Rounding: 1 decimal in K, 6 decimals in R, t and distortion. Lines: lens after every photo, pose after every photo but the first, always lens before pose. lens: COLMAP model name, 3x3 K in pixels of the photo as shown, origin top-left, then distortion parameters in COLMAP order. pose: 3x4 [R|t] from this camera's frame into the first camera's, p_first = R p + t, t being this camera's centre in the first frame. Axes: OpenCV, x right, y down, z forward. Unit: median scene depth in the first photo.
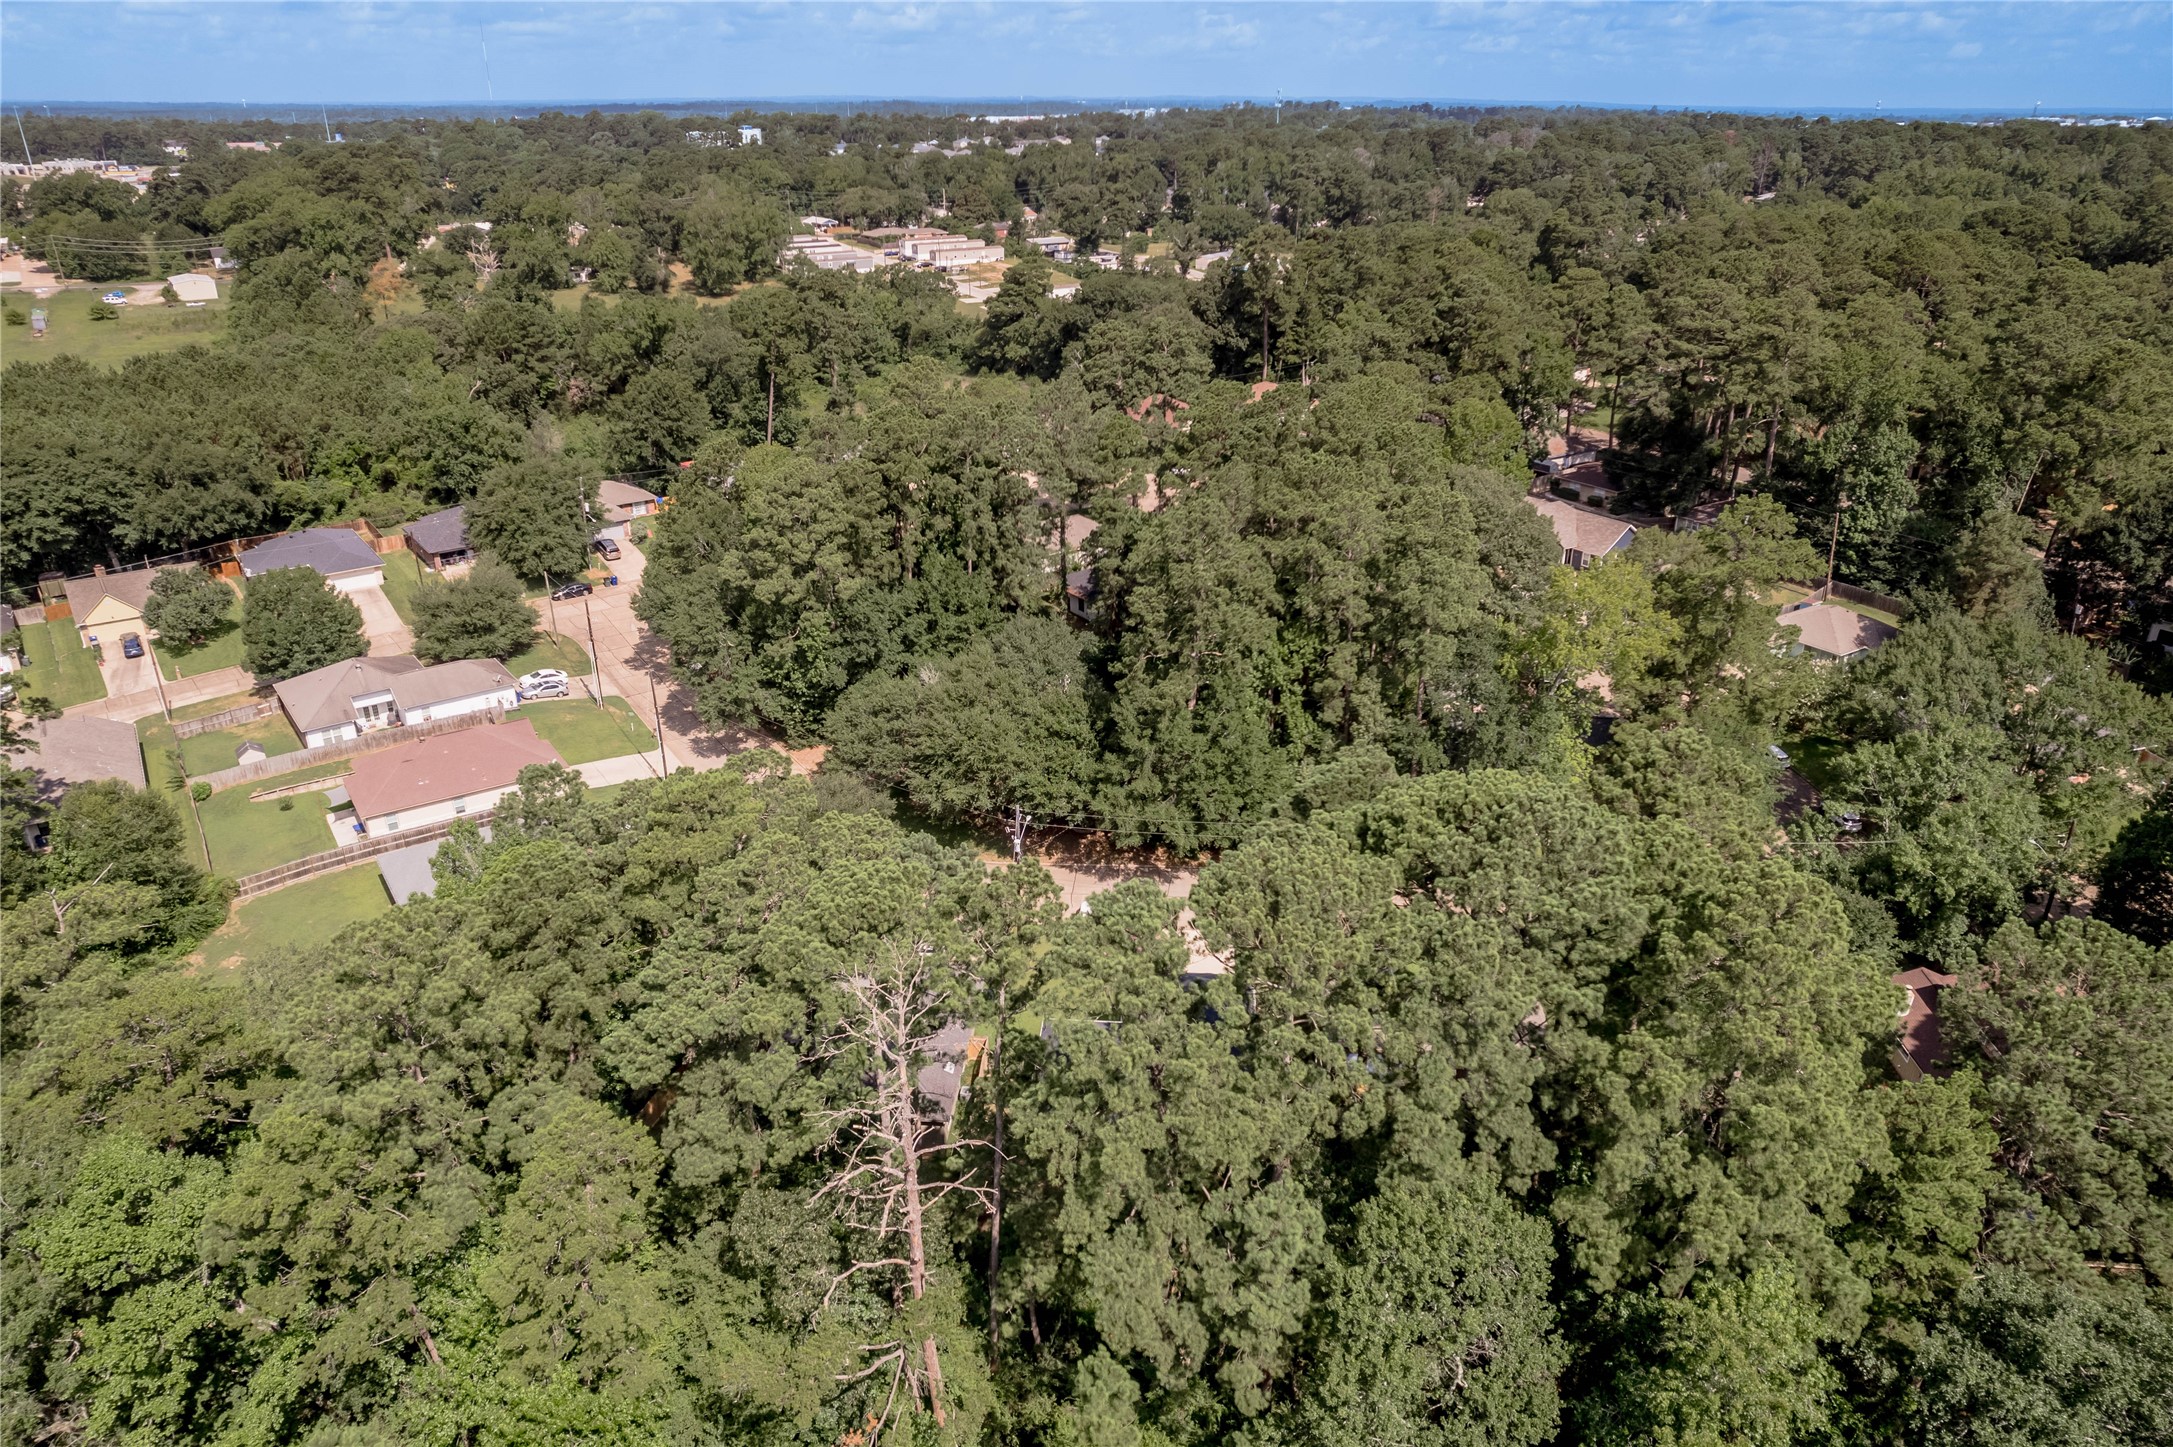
lens RADIAL K [[1435.2, 0, 1086.5], [0, 1435.2, 723.5], [0, 0, 1]] dist [-0.078389, 0.068055]
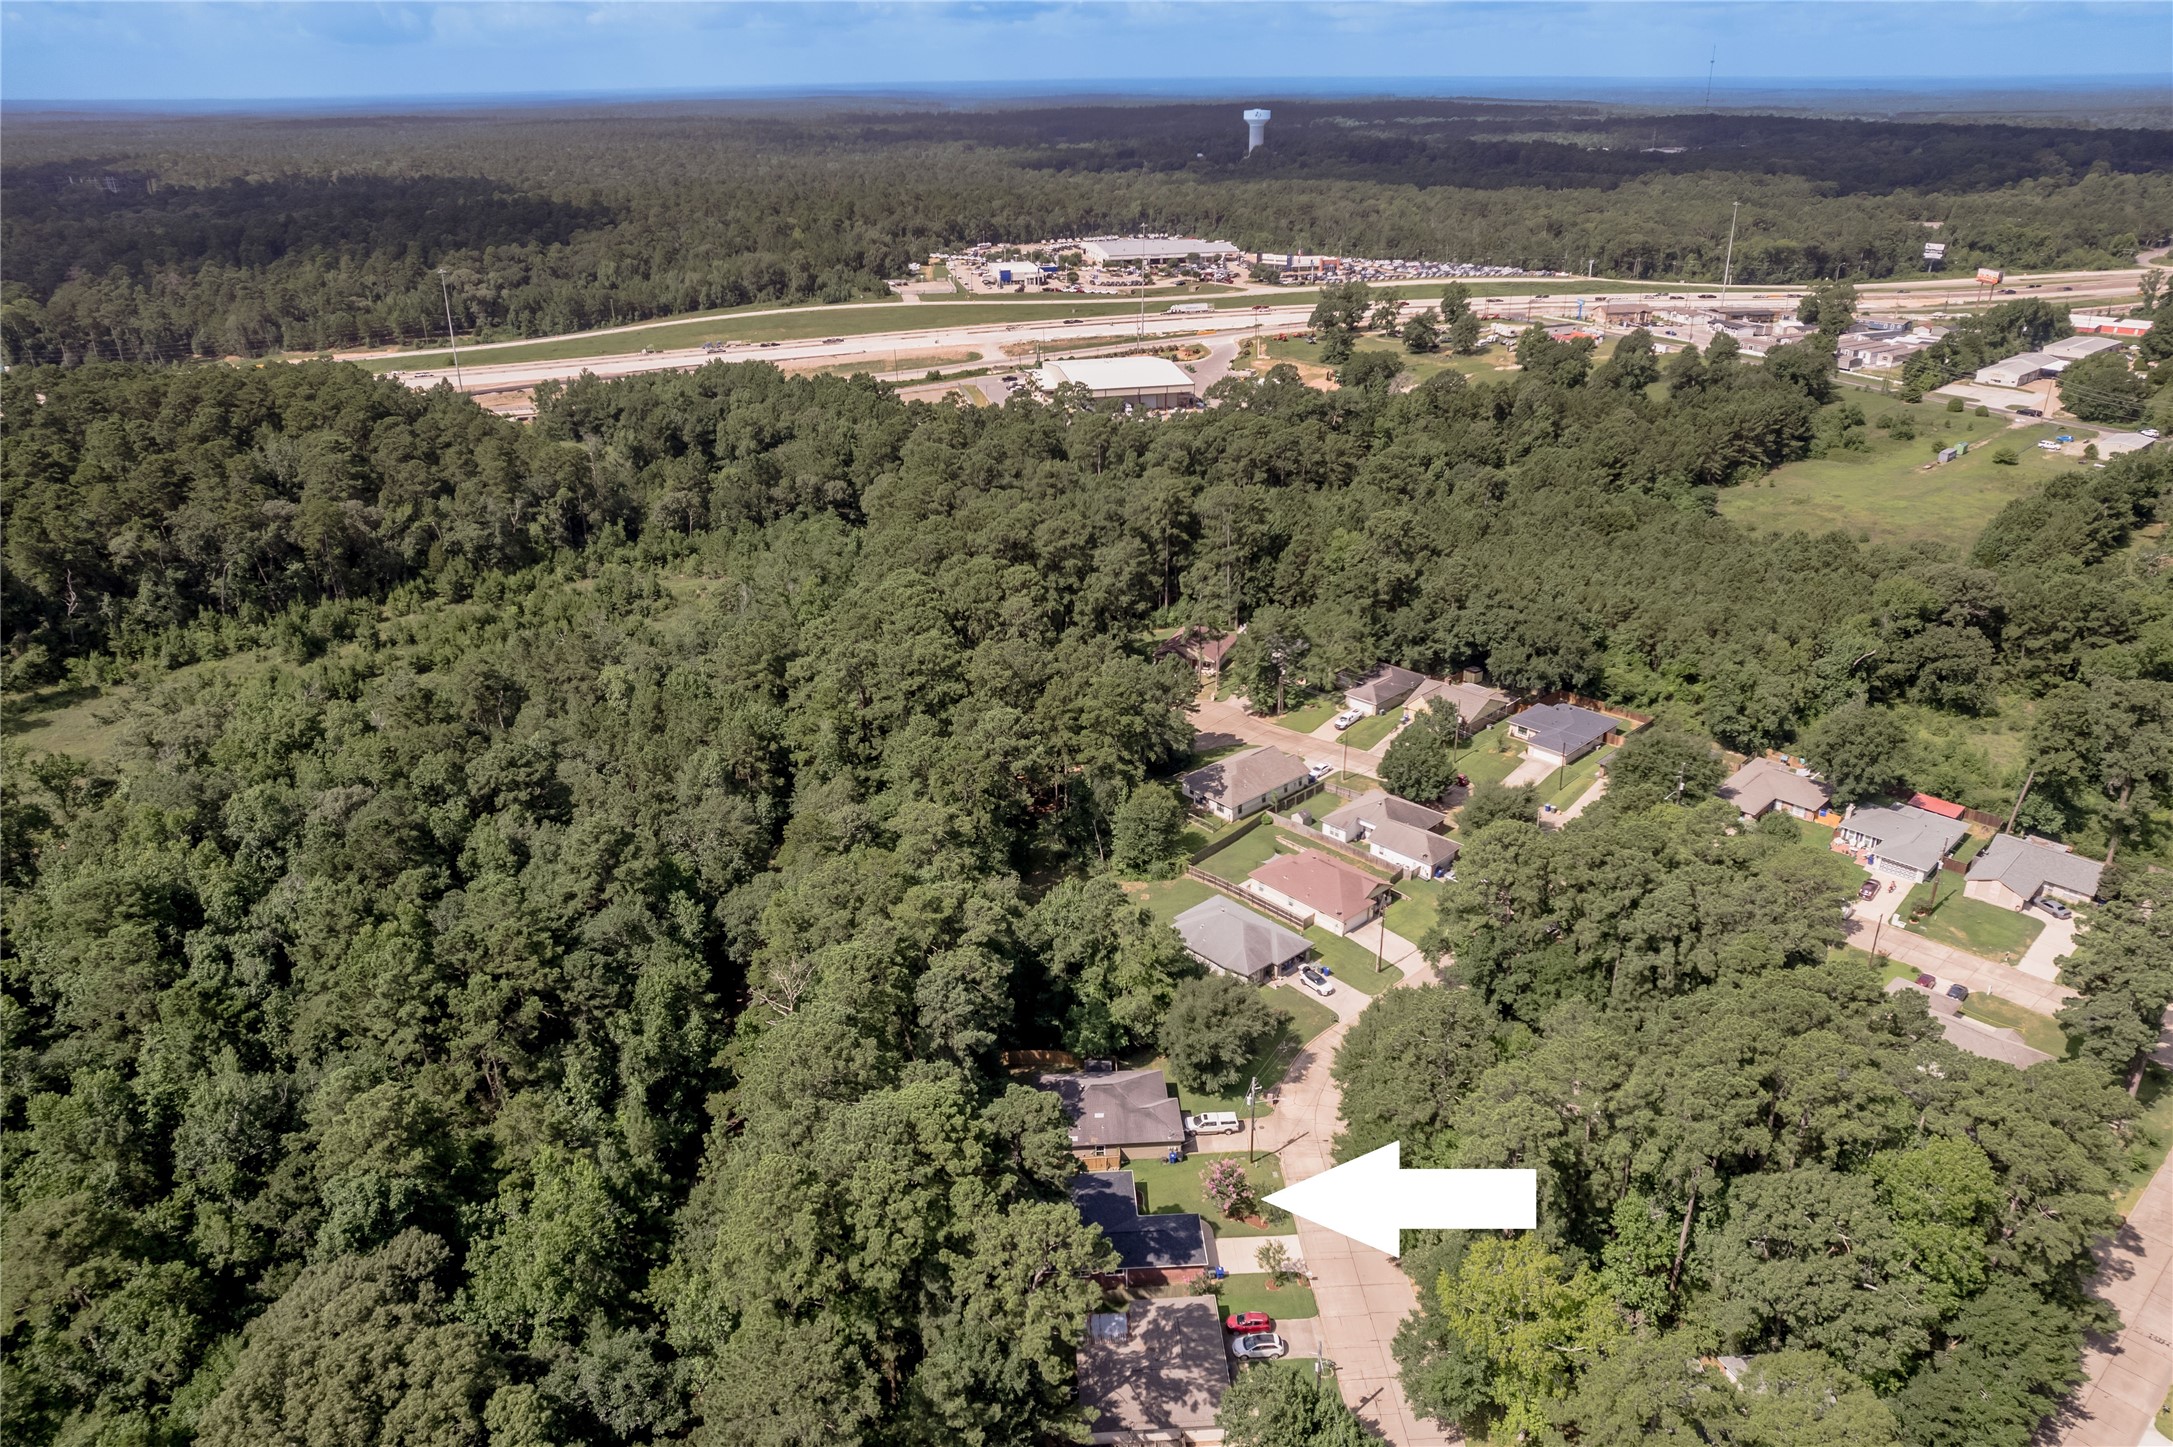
lens RADIAL K [[1469.2, 0, 1086.5], [0, 1469.2, 723.5], [0, 0, 1]] dist [-0.046554, -0.001227]
pose [[0.160062, 0.395227, -0.904531, 0.599044], [-0.391815, 0.866504, 0.309277, -0.344053], [0.906014, 0.304905, 0.293550, 0.146124]]
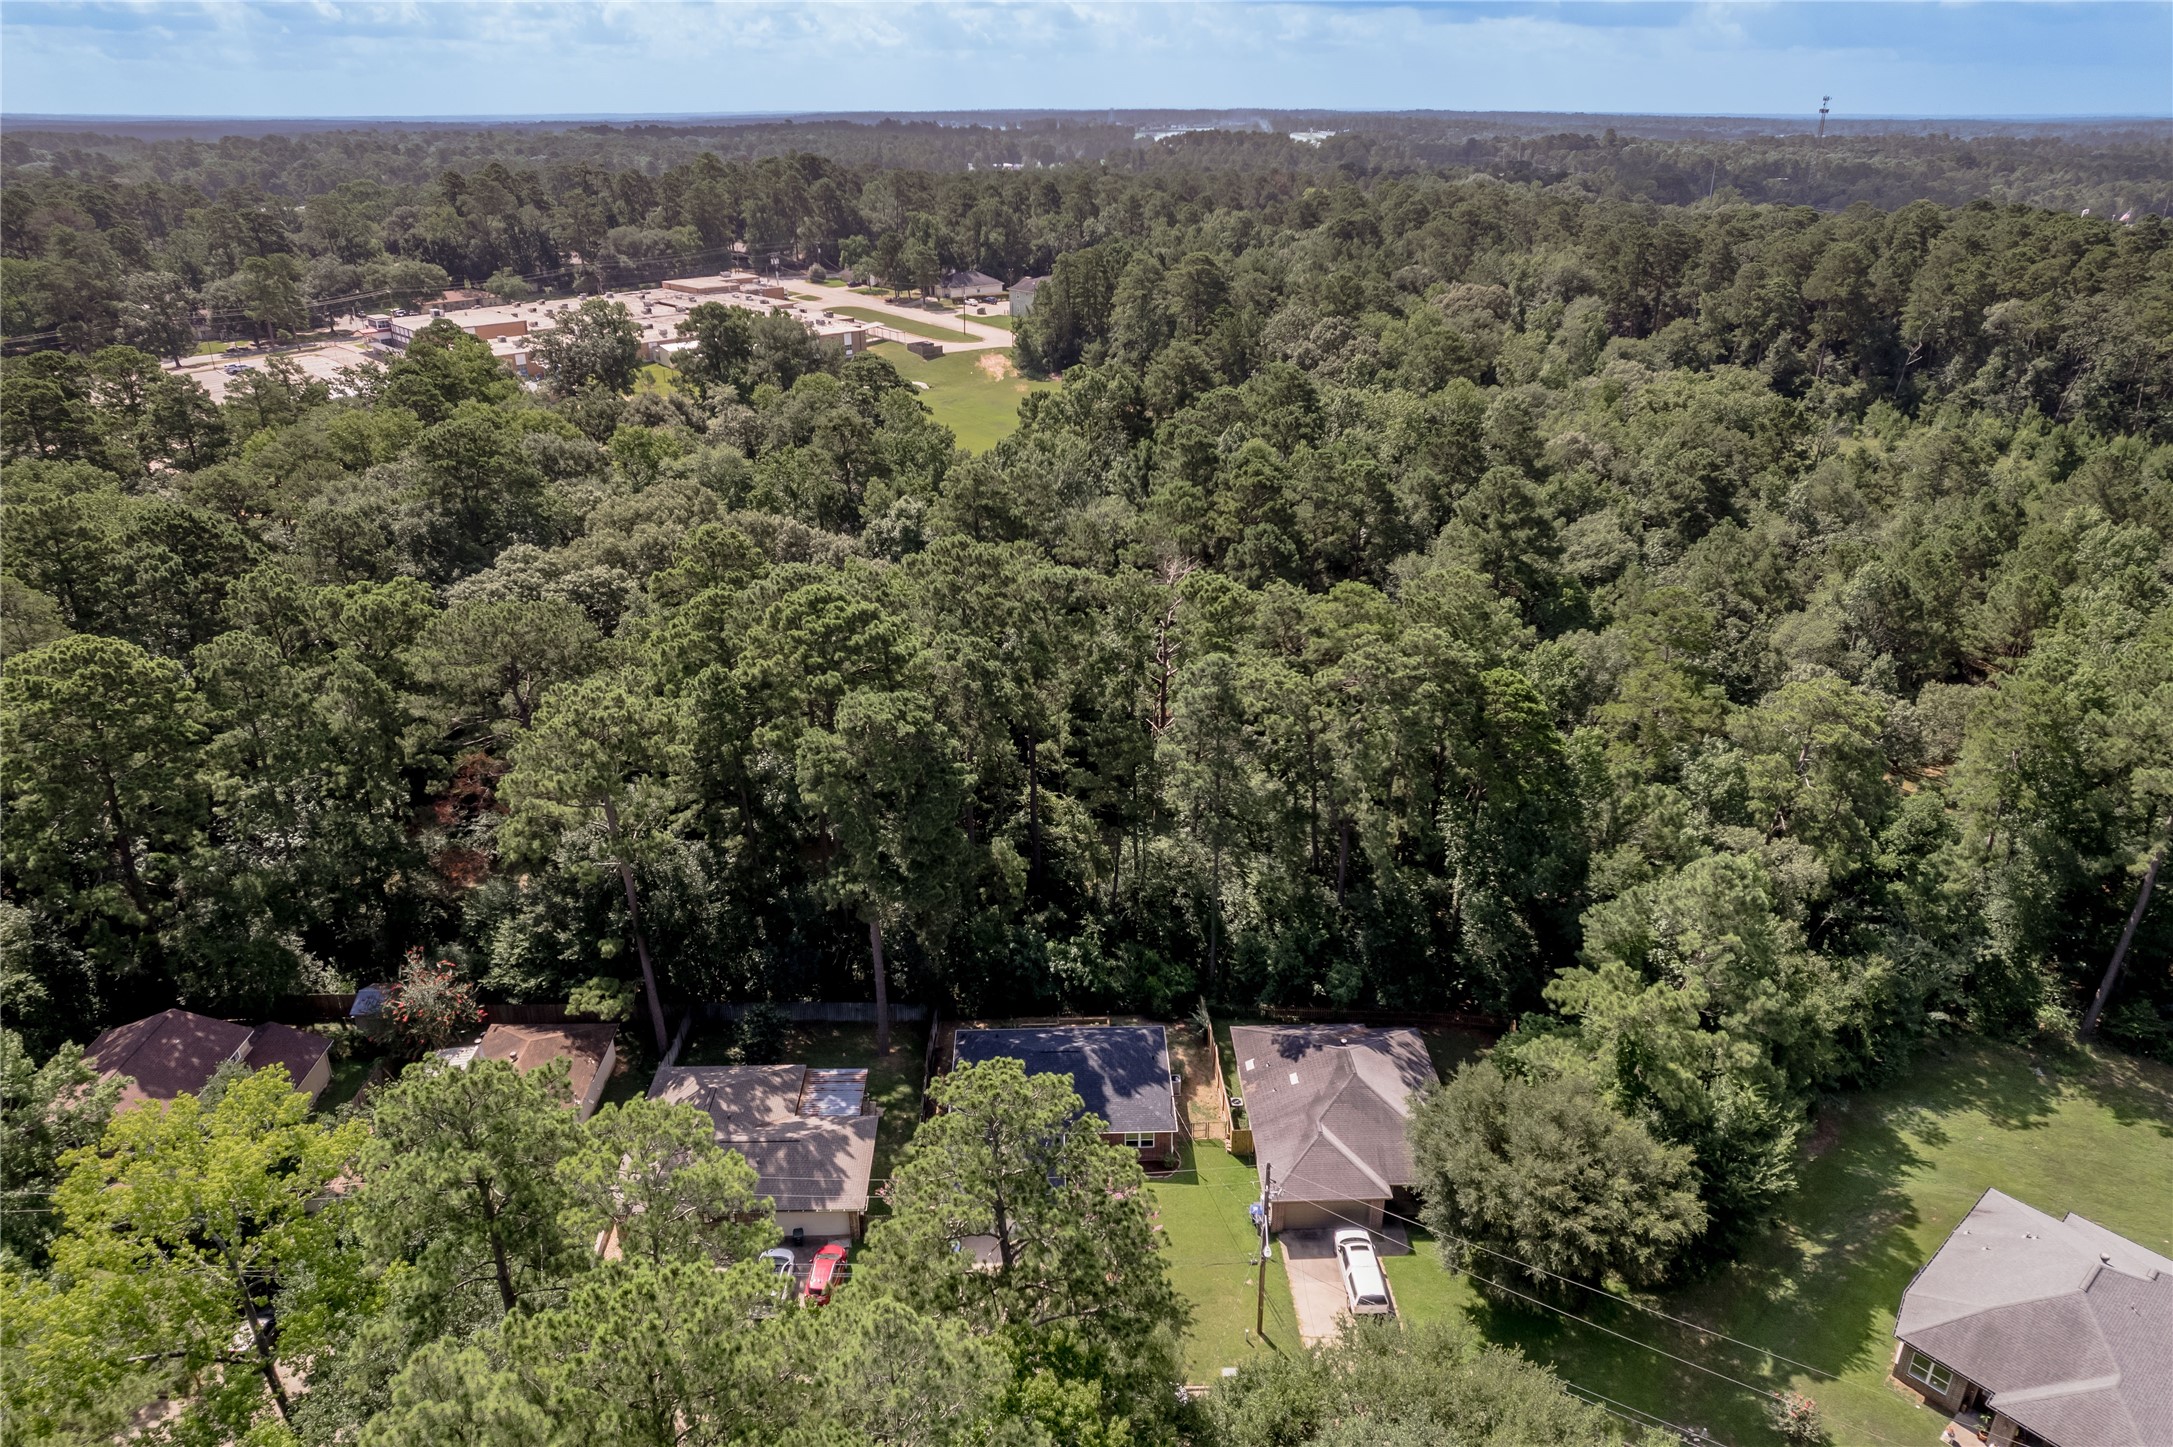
lens RADIAL K [[1435.2, 0, 1086.5], [0, 1435.2, 723.5], [0, 0, 1]] dist [-0.078389, 0.068055]
pose [[-0.991114, 0.057463, -0.119963, 0.045627], [-0.049549, 0.677473, 0.733877, -0.309138], [0.123443, 0.733300, -0.668606, 0.685585]]
